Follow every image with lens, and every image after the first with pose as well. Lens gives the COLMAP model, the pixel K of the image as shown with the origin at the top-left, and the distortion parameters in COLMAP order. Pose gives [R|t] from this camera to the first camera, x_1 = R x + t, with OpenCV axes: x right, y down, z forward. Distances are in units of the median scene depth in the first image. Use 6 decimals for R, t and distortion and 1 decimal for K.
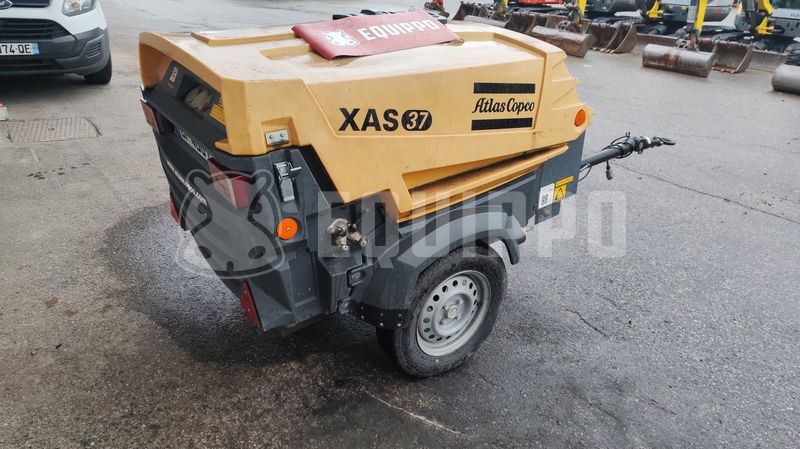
lens RADIAL K [[537.5, 0, 400.0], [0, 537.5, 224.5], [0, 0, 1]] dist [0.043771, -0.035780]
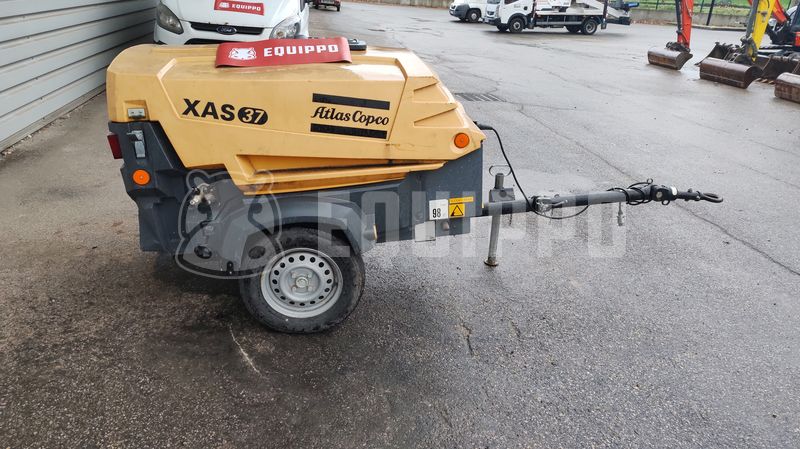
lens RADIAL K [[537.5, 0, 400.0], [0, 537.5, 224.5], [0, 0, 1]] dist [0.043771, -0.035780]
pose [[0.882761, 0.178600, -0.434551, 0.880483], [-0.204399, 0.978802, -0.012935, 0.007788], [0.423029, 0.100240, 0.900554, -0.003380]]
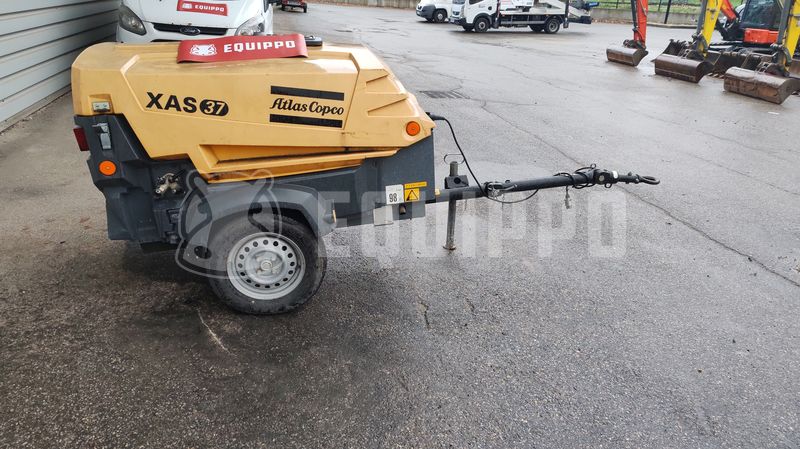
lens RADIAL K [[537.5, 0, 400.0], [0, 537.5, 224.5], [0, 0, 1]] dist [0.043771, -0.035780]
pose [[0.907187, 0.153368, -0.391778, 0.966203], [-0.176647, 0.983985, -0.023842, 0.046608], [0.381847, 0.090835, 0.919751, -0.065498]]
